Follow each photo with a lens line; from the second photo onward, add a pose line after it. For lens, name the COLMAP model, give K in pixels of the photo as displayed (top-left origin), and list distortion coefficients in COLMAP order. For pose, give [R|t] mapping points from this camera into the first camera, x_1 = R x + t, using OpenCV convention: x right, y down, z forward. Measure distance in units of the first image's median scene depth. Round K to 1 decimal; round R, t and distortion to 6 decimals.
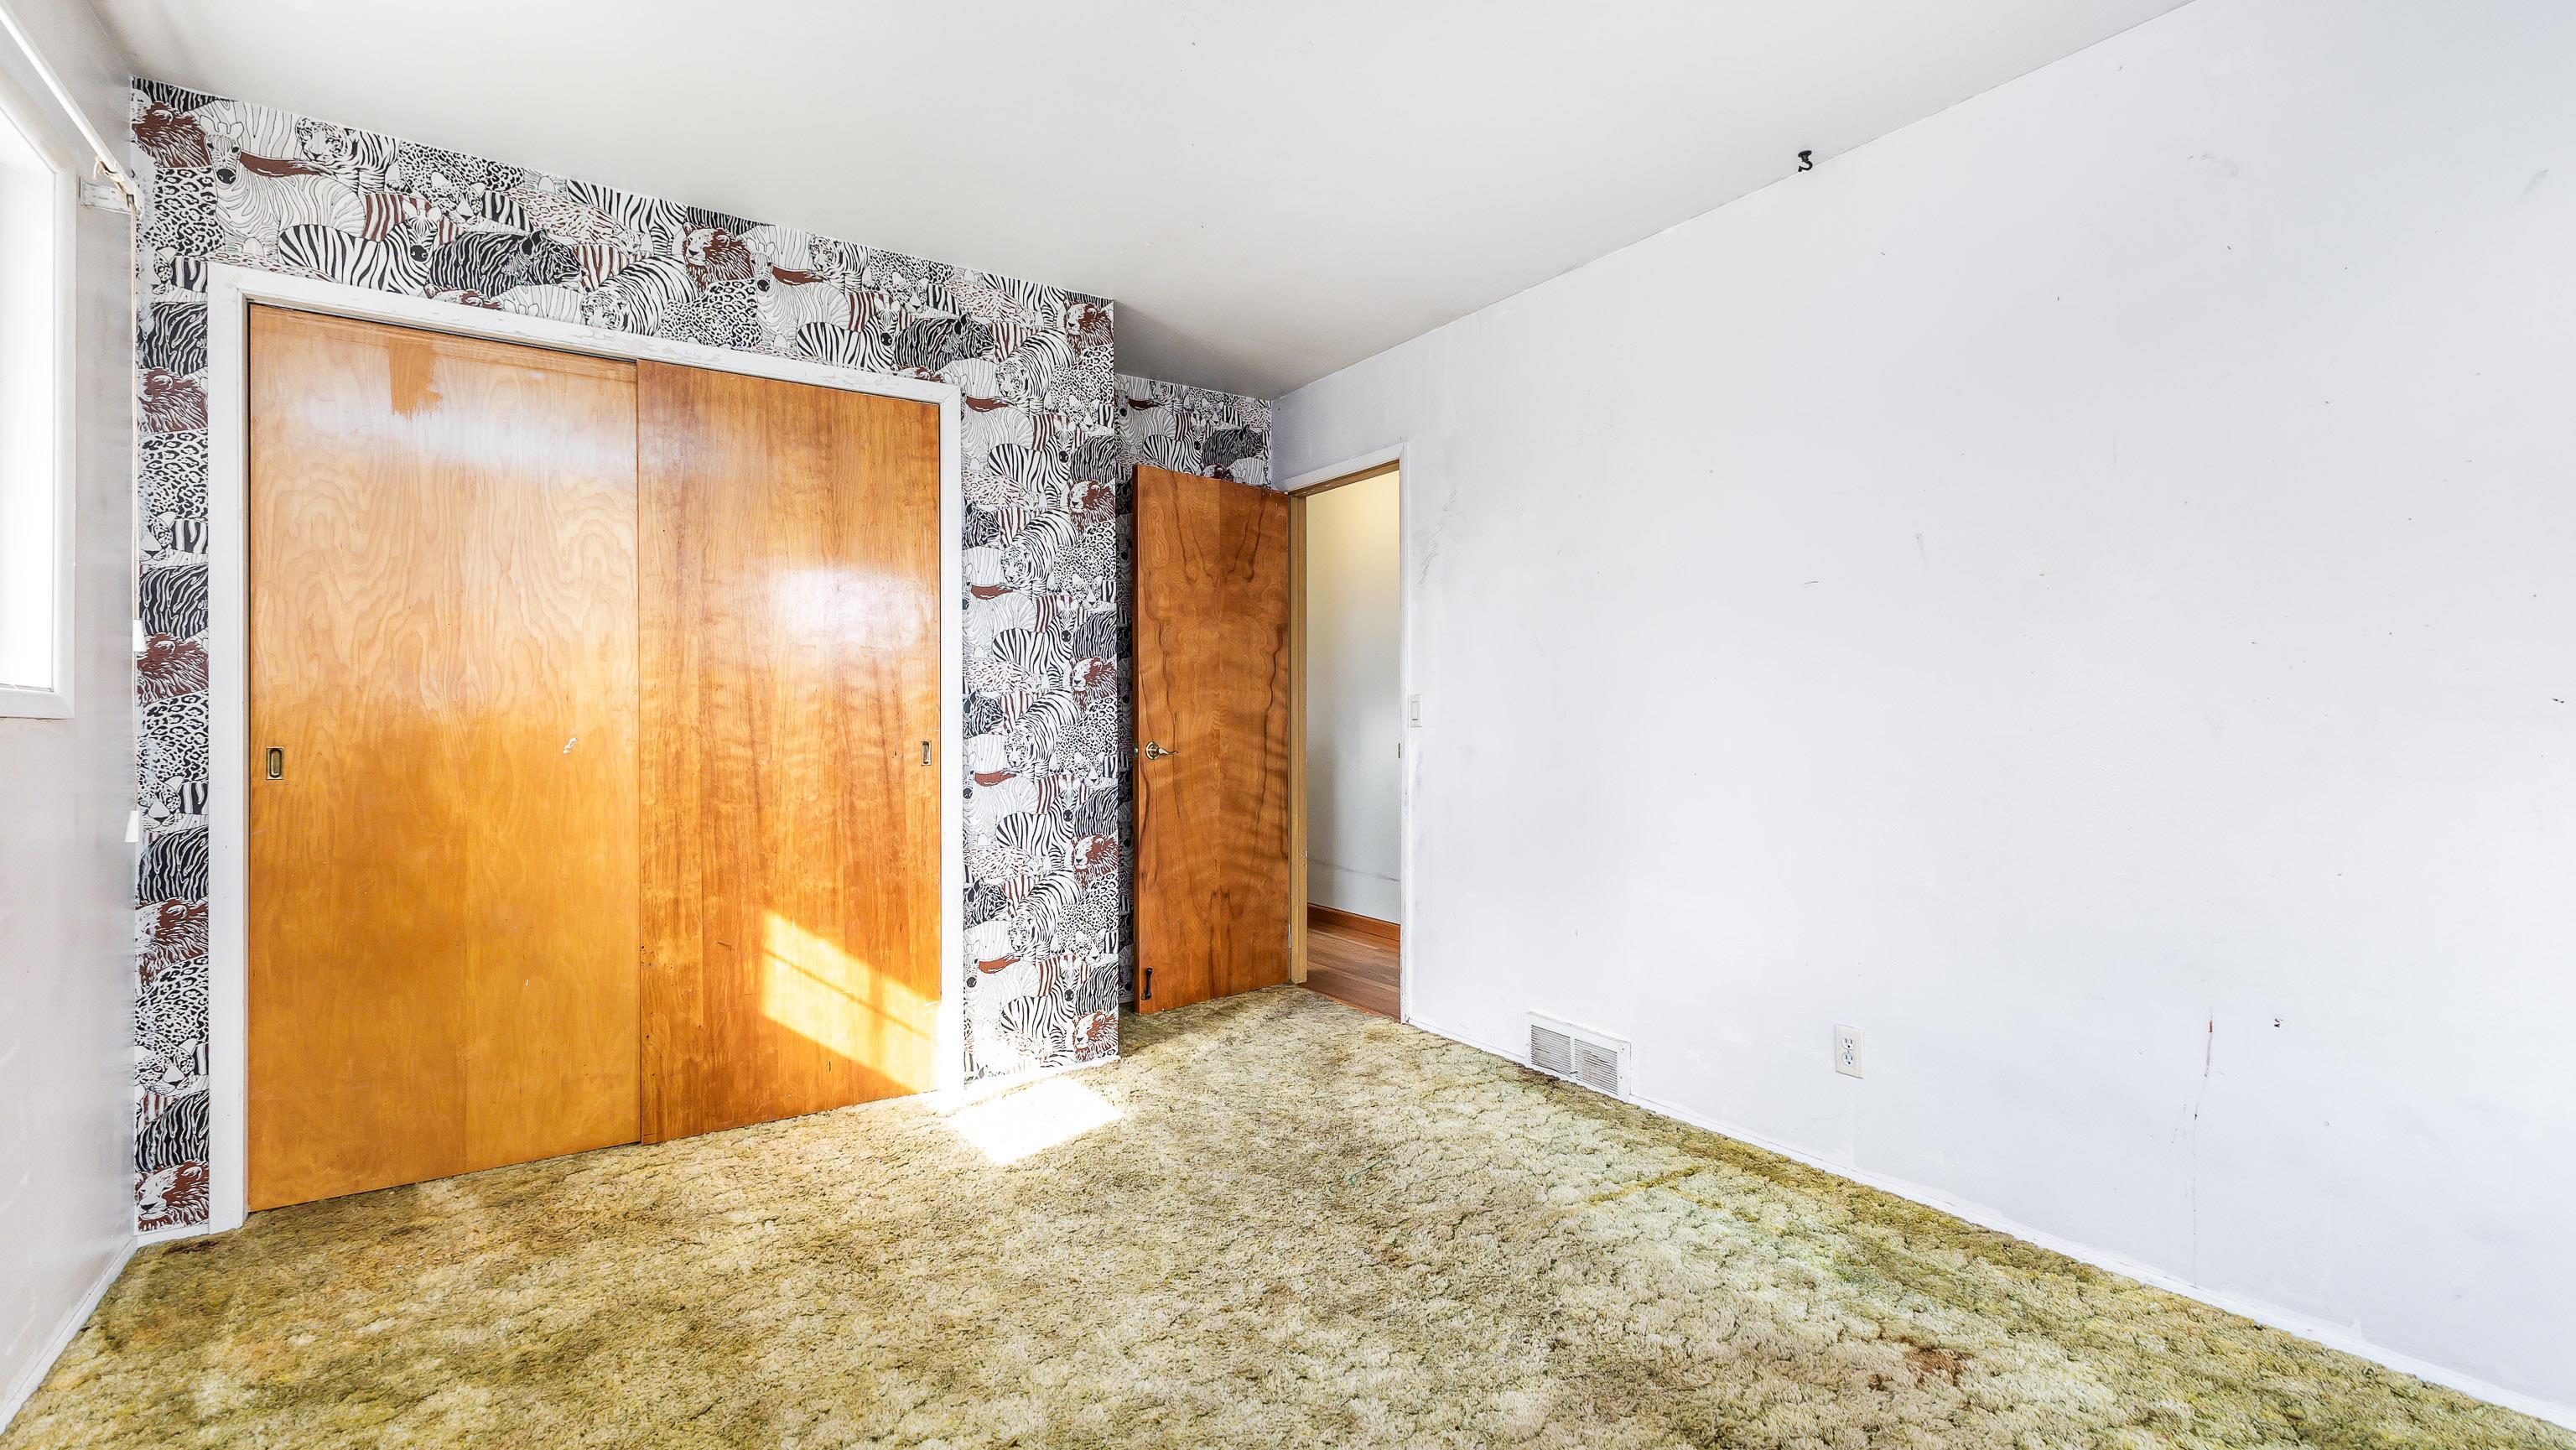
lens RADIAL K [[1147.4, 0, 1293.9], [0, 1147.4, 722.6], [0, 0, 1]] dist [0.009179, -0.001559]
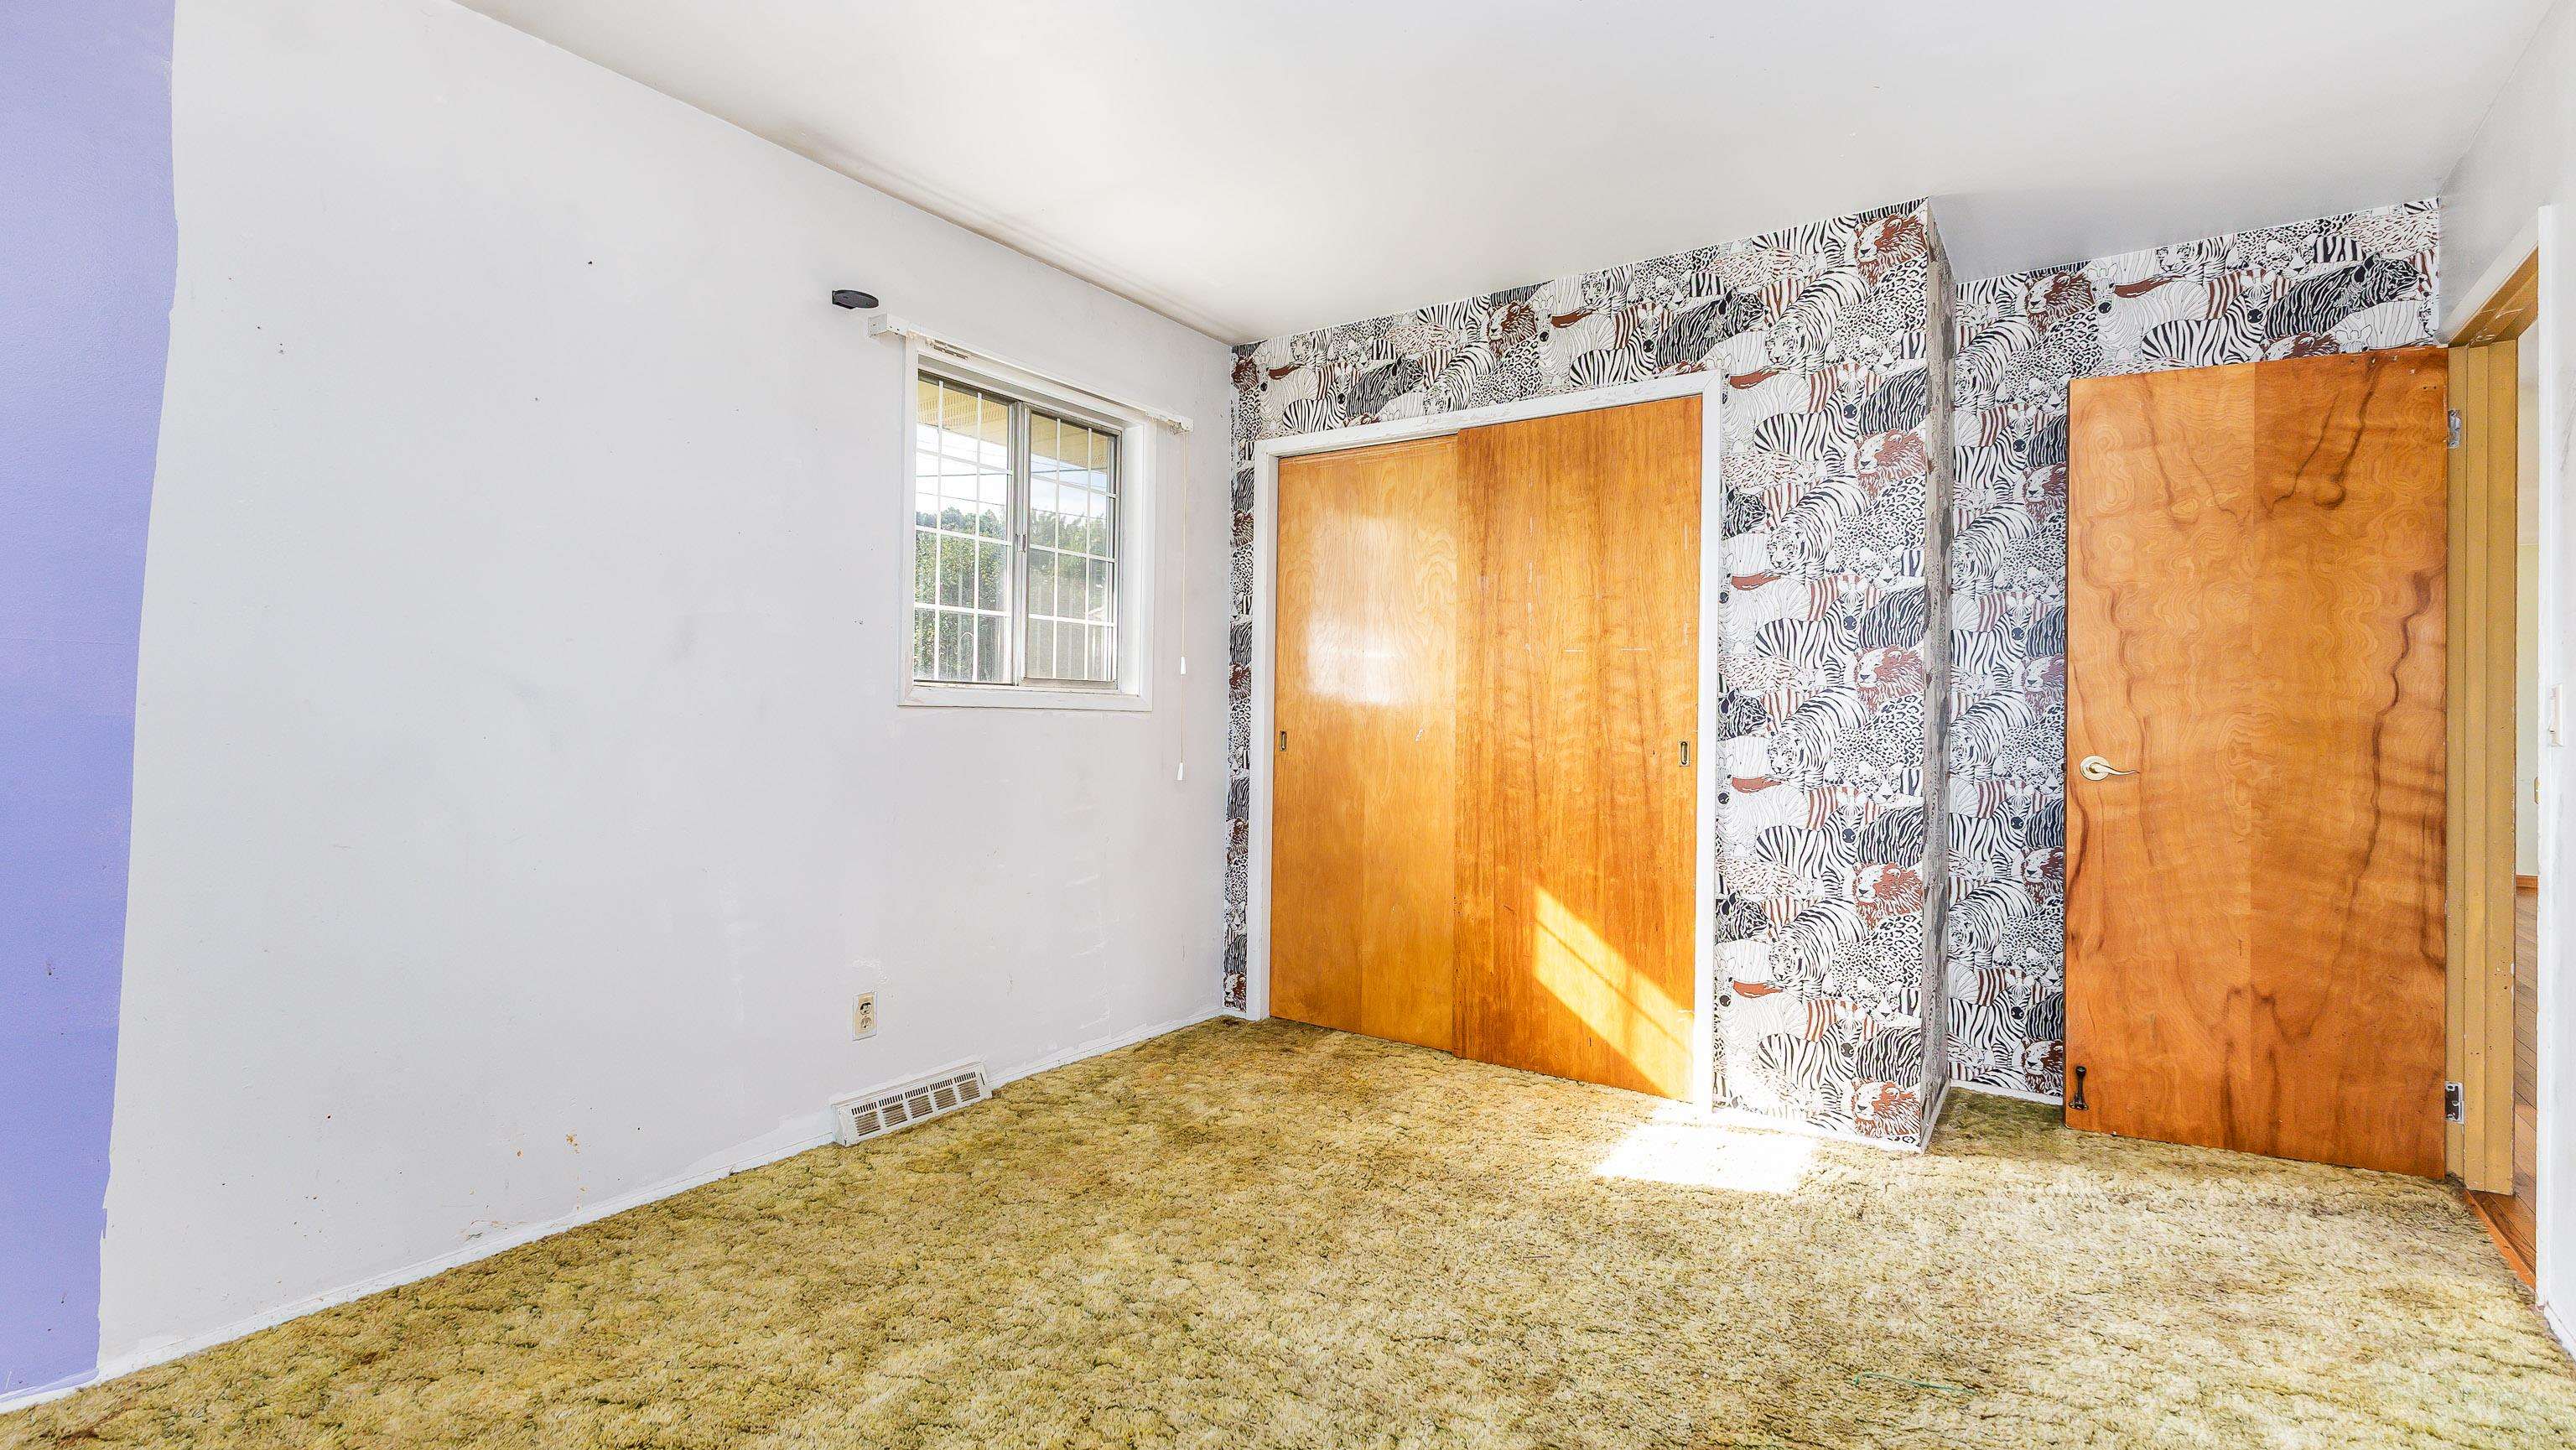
lens RADIAL K [[1147.4, 0, 1291.4], [0, 1147.4, 710.9], [0, 0, 1]] dist [0.009179, -0.001559]
pose [[0.359793, 0.002700, -0.933028, 0.515934], [-0.017283, 0.999844, -0.003771, -0.000458], [0.932872, 0.017482, 0.359783, 0.365989]]
